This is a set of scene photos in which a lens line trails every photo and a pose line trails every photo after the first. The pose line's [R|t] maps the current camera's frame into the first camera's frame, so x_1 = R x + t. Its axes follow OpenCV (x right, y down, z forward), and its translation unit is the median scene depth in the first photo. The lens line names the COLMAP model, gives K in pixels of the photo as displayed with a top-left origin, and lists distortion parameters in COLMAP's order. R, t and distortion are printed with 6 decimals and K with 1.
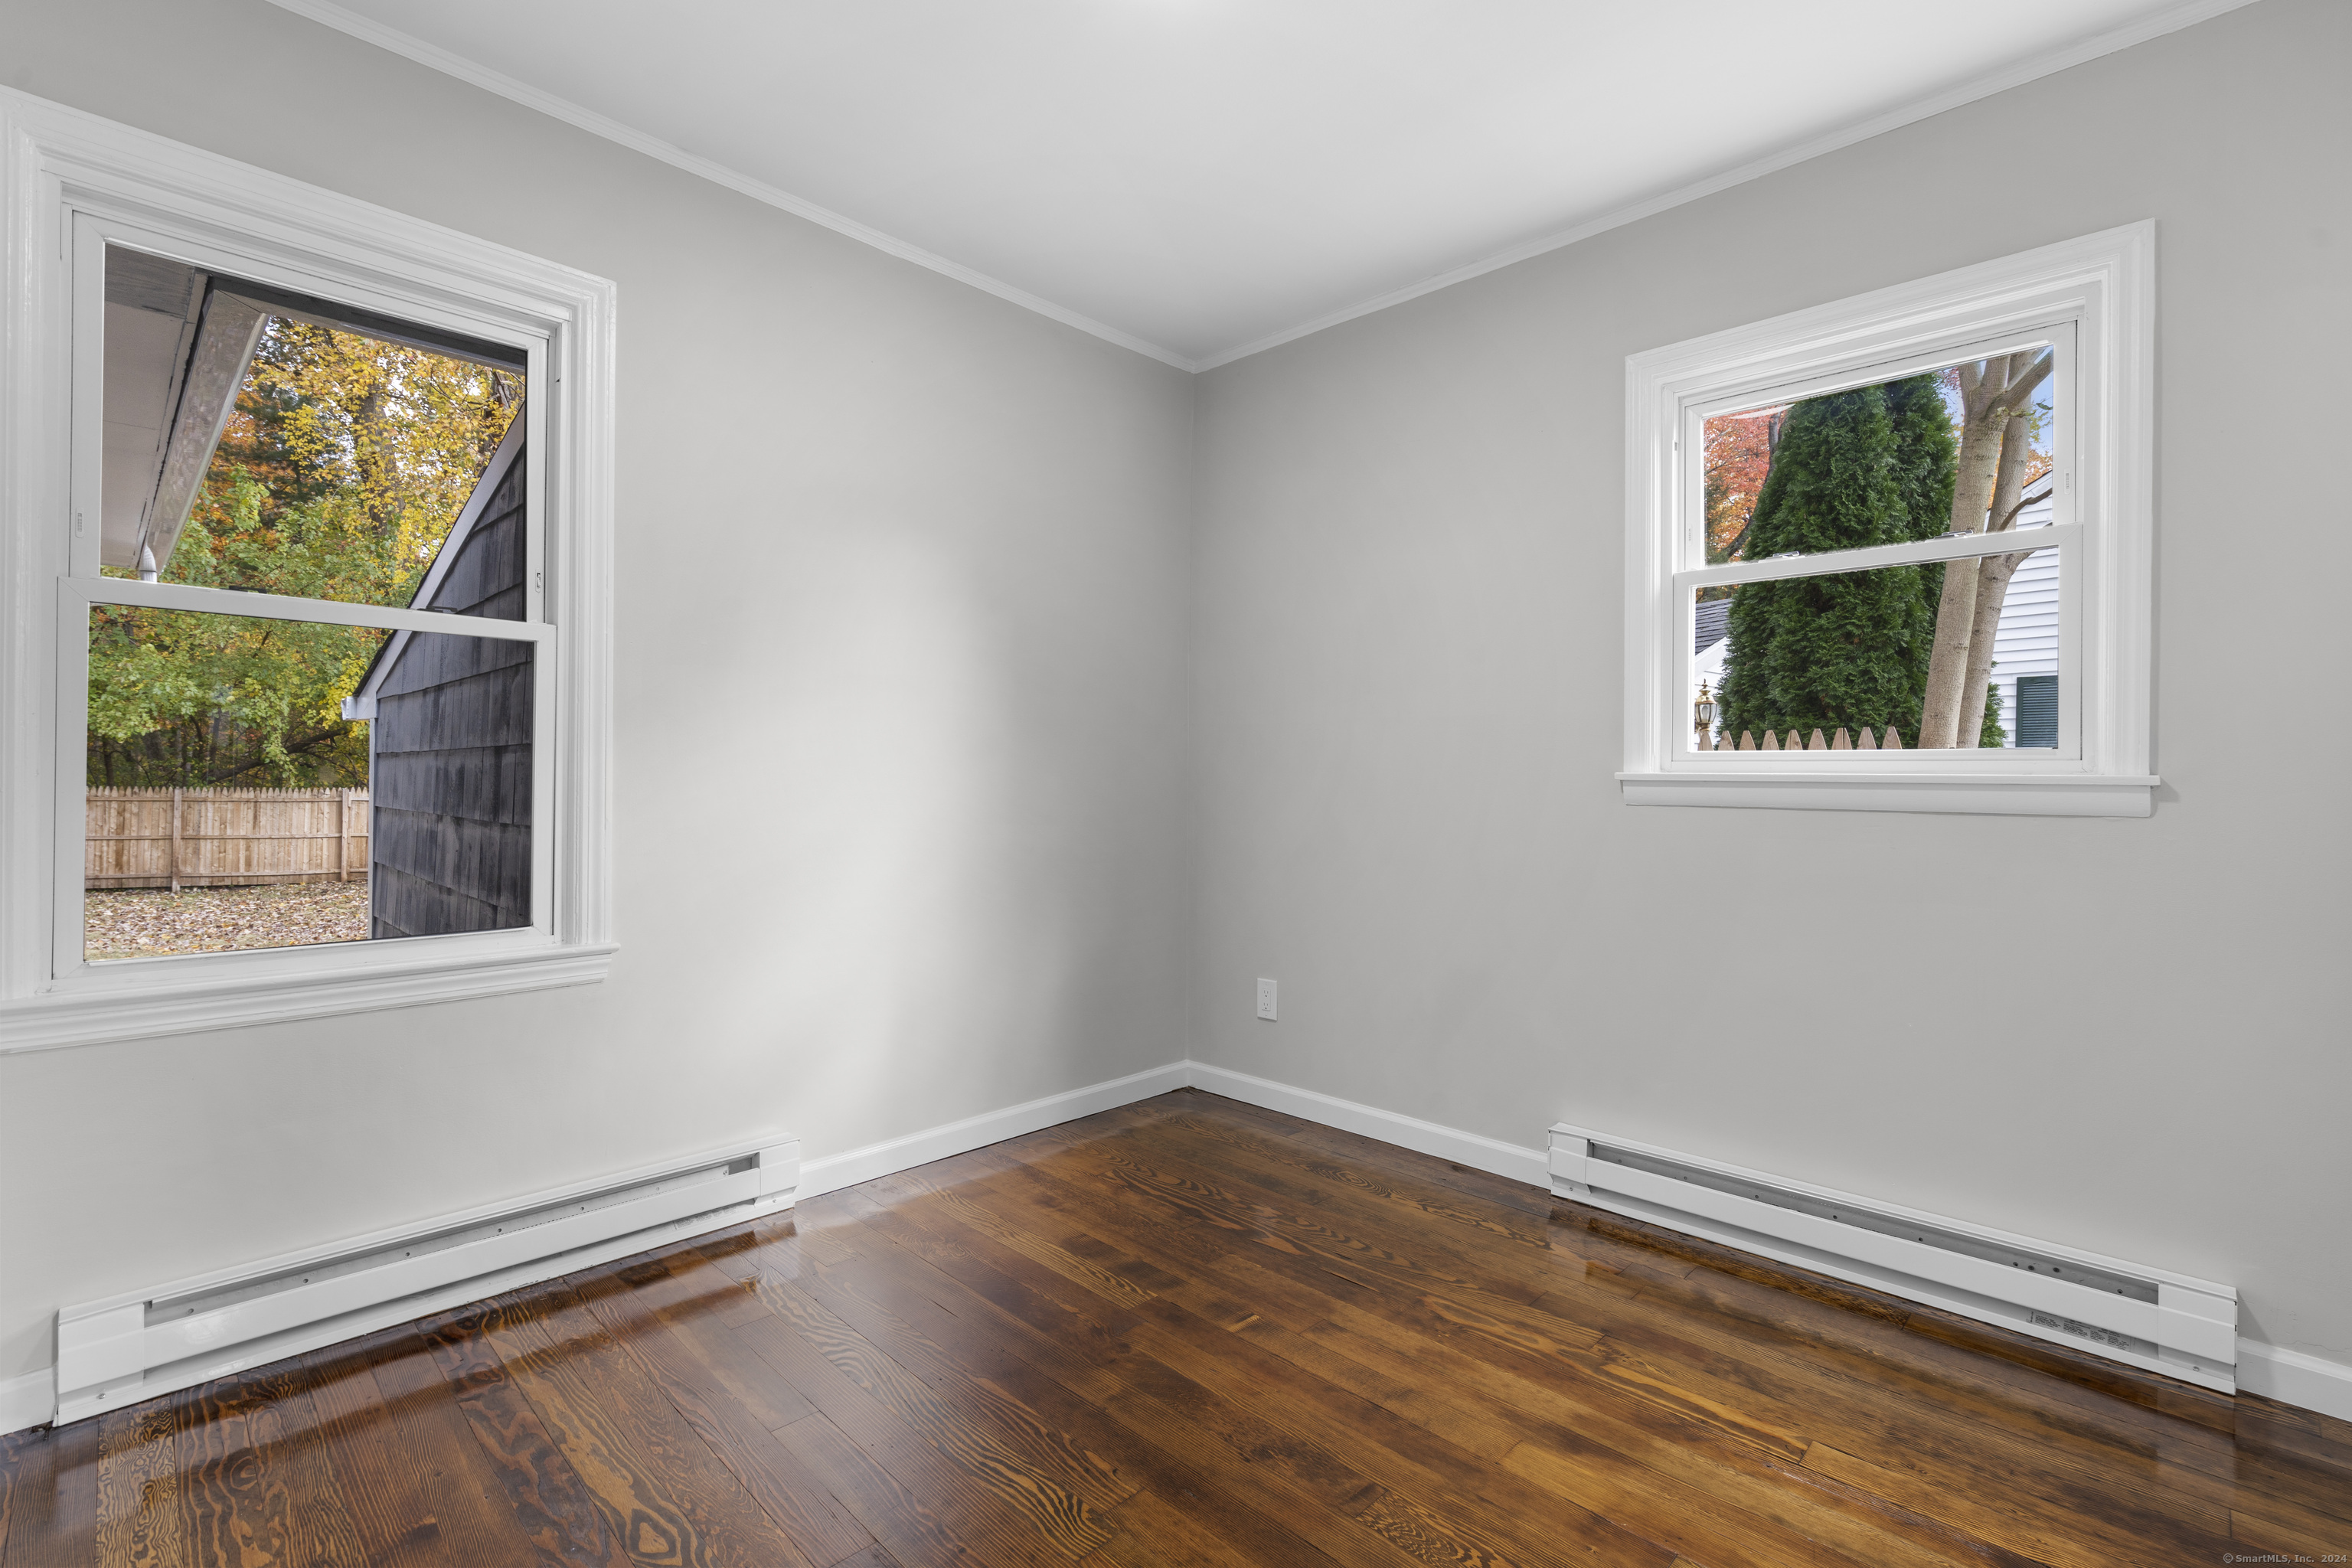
lens RADIAL K [[1056.4, 0, 1184.4], [0, 1056.4, 783.1], [0, 0, 1]] dist [-0.006216, 0.003670]
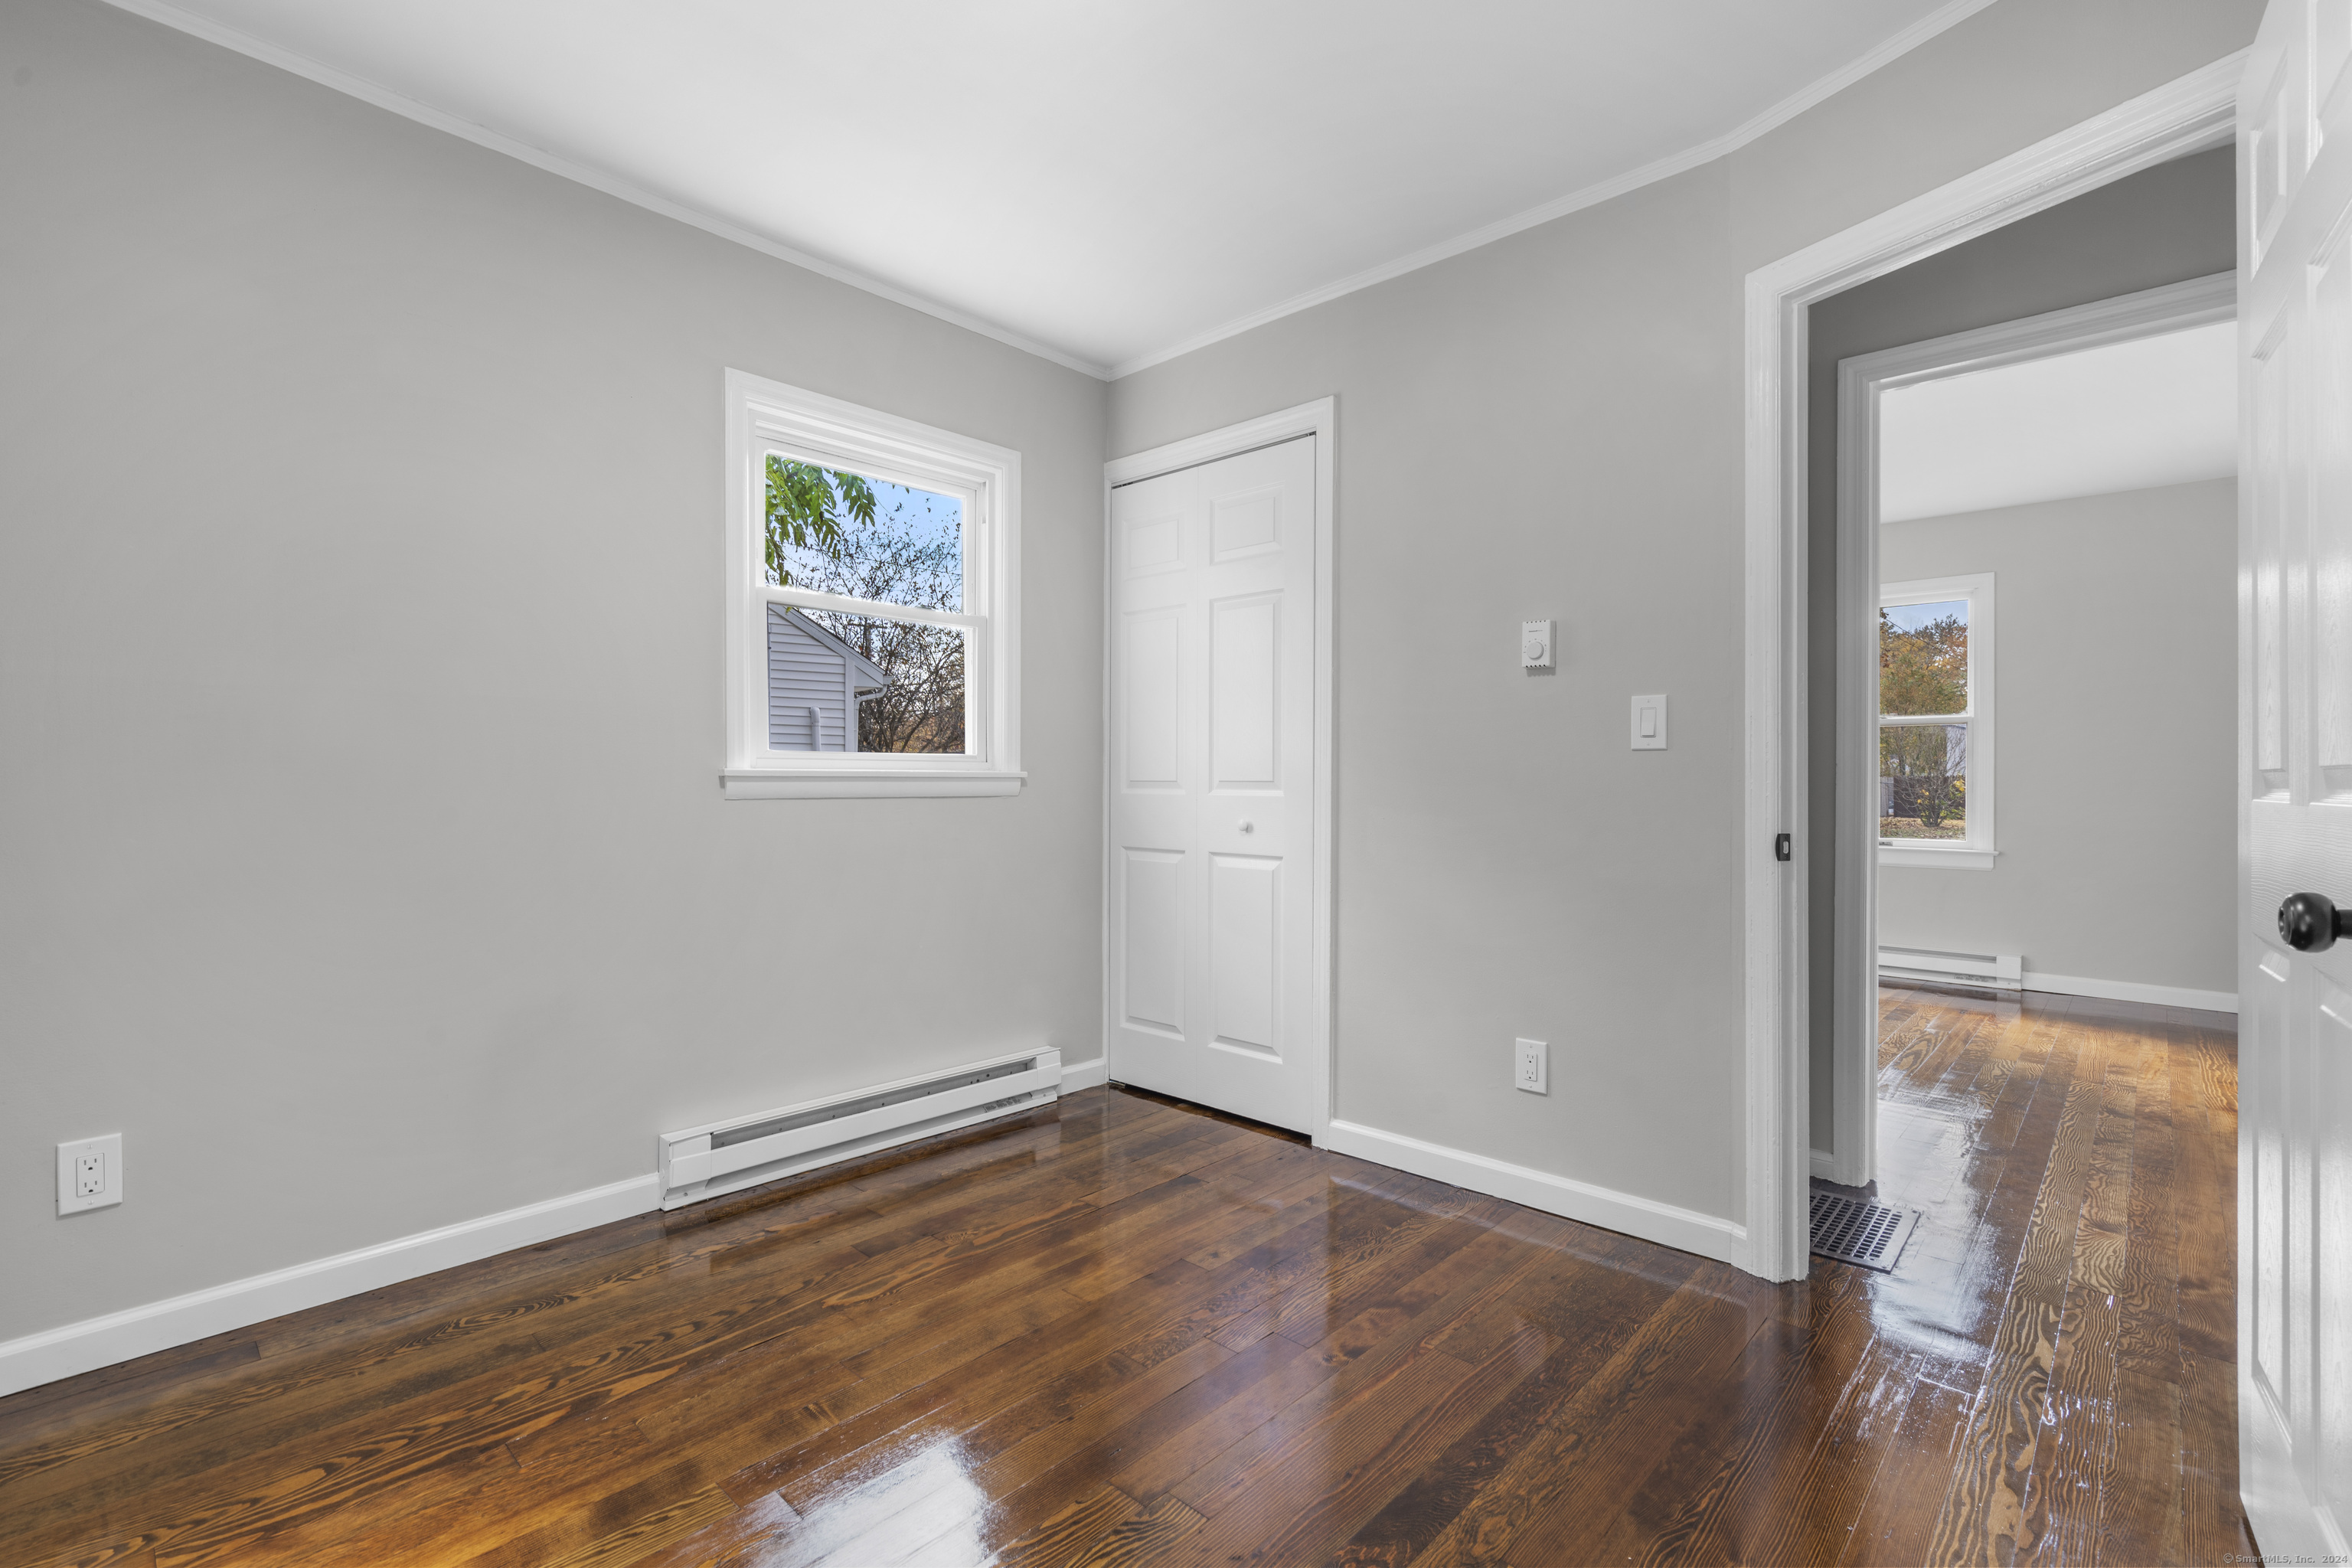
lens RADIAL K [[1056.4, 0, 1184.4], [0, 1056.4, 783.1], [0, 0, 1]] dist [-0.006216, 0.003670]
pose [[-0.021632, -0.012759, 0.999685, -0.707298], [0.001325, 0.999917, 0.012791, -0.008929], [-0.999765, 0.001601, -0.021613, 0.642760]]
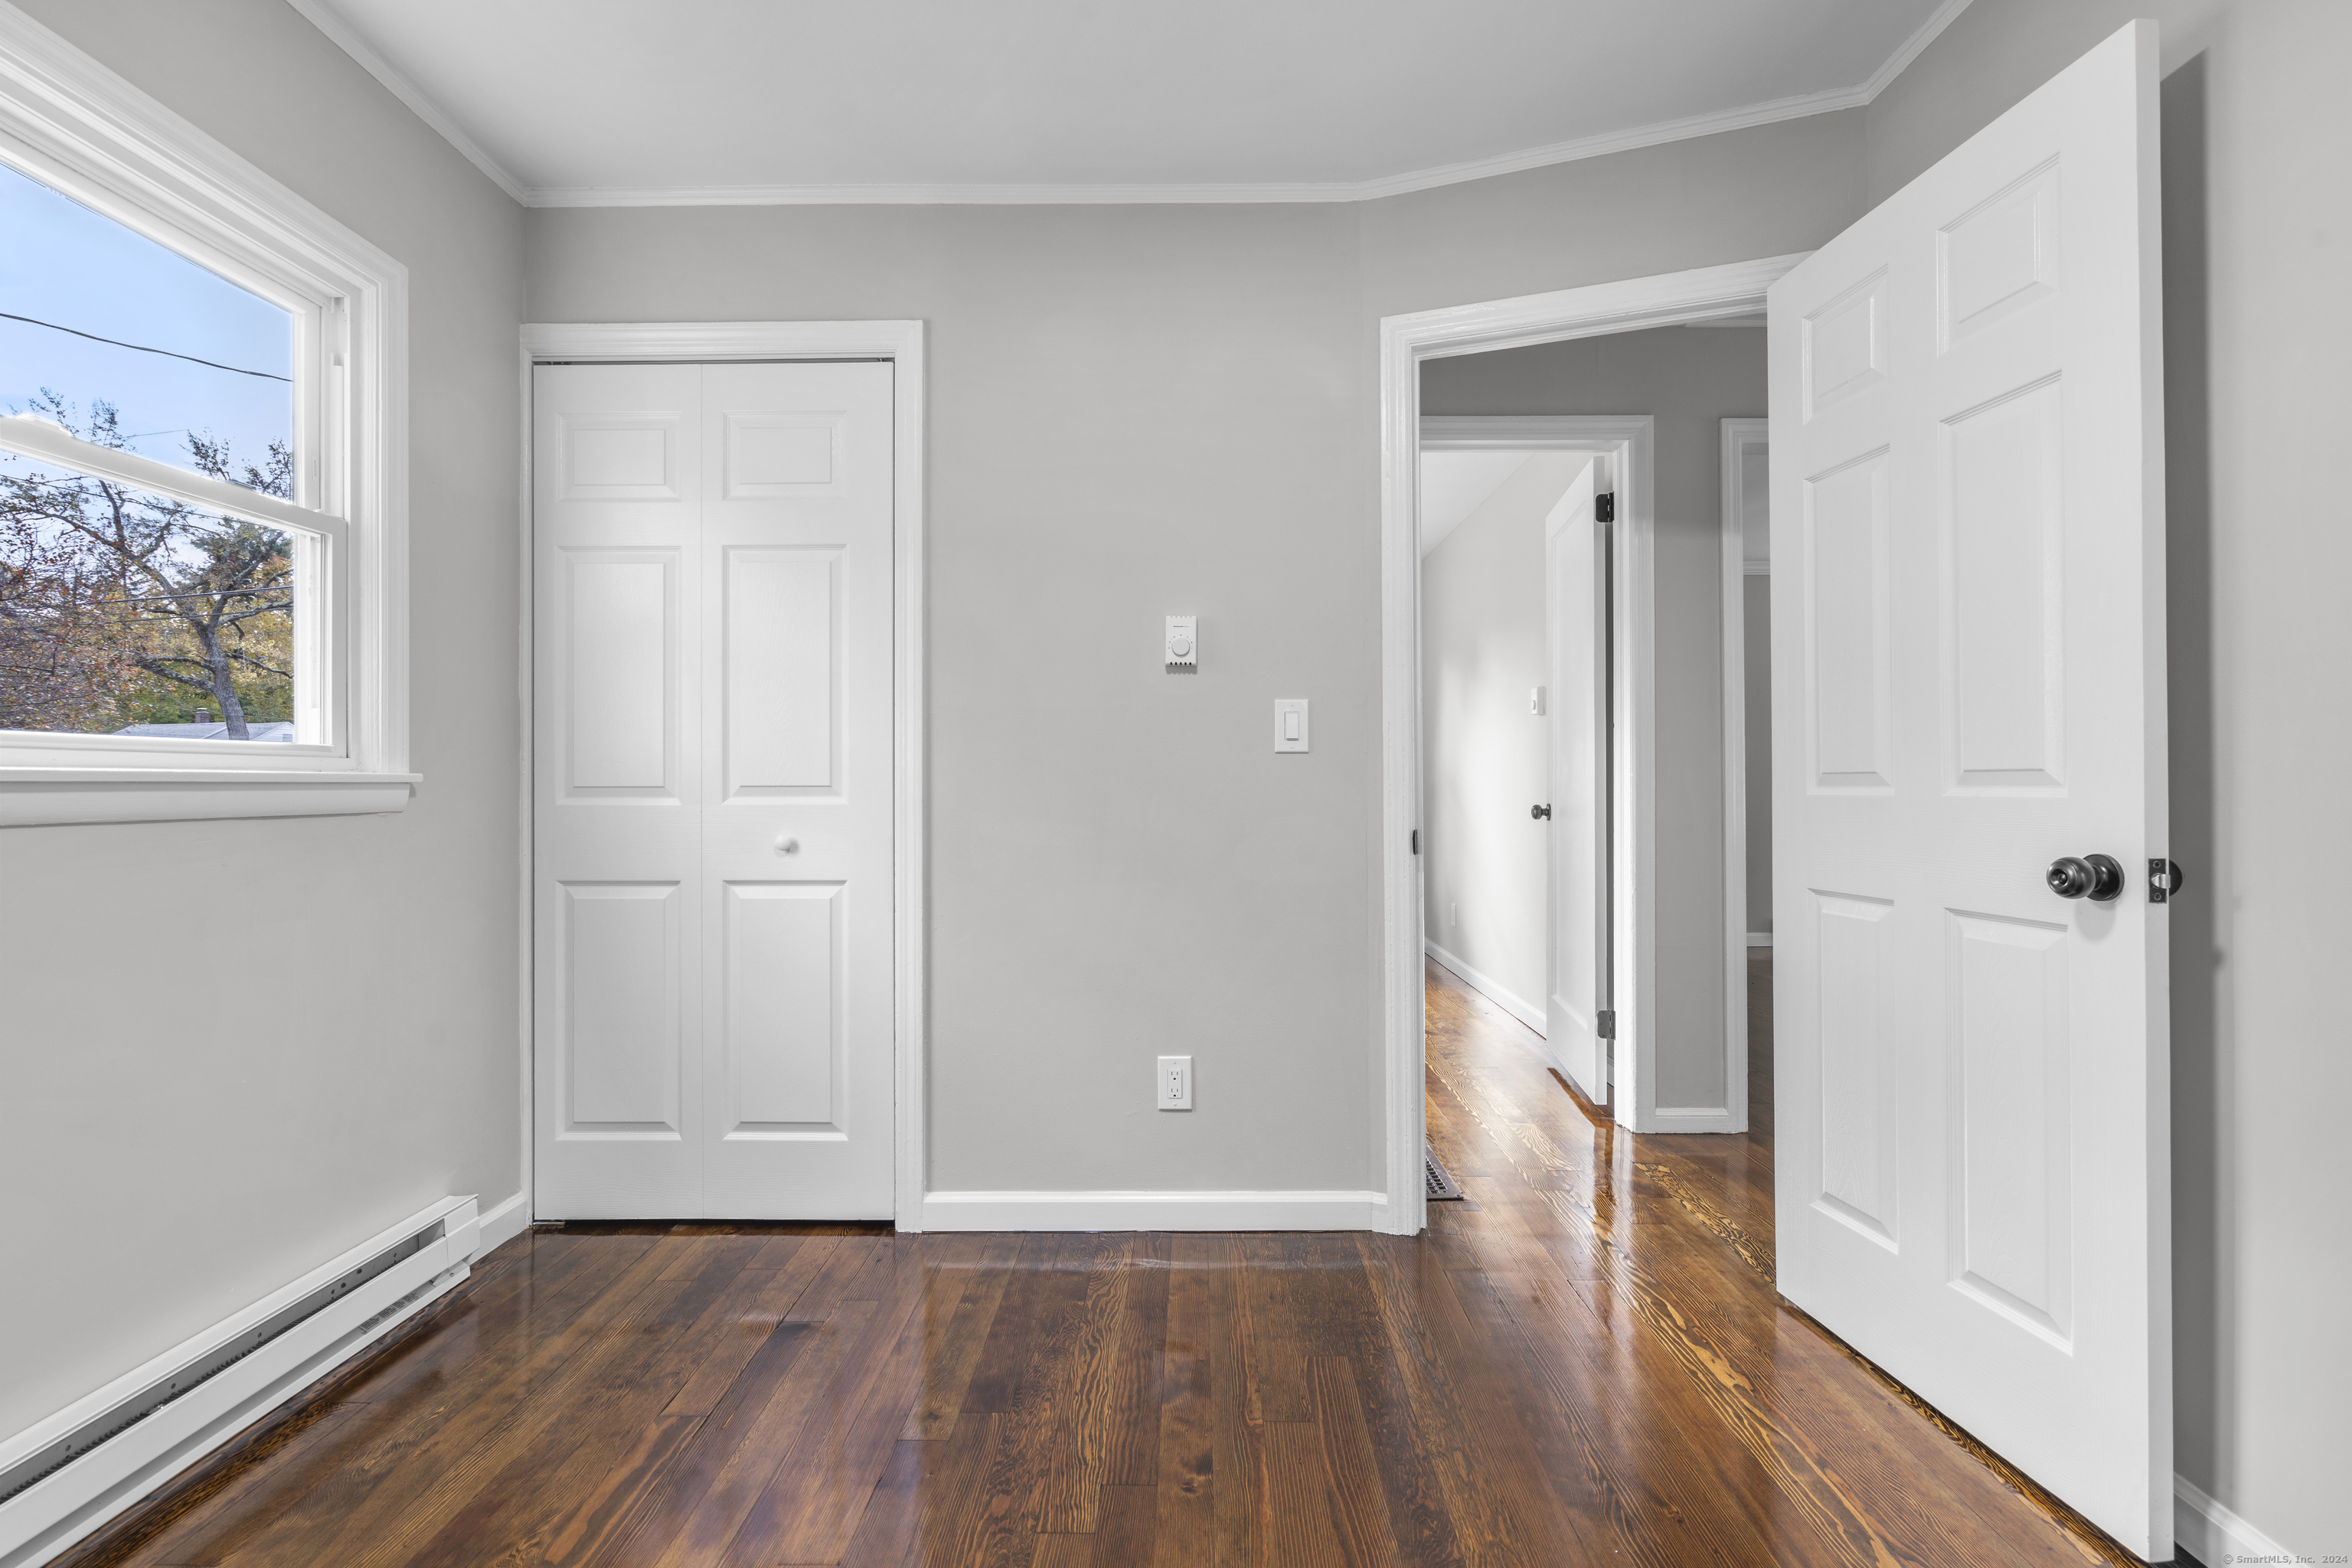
lens RADIAL K [[1056.4, 0, 1184.4], [0, 1056.4, 783.1], [0, 0, 1]] dist [-0.006216, 0.003670]
pose [[-0.687948, -0.007133, 0.725725, -0.373804], [-0.000799, 0.999959, 0.009070, -0.006451], [-0.725759, 0.005660, -0.687925, 0.981474]]
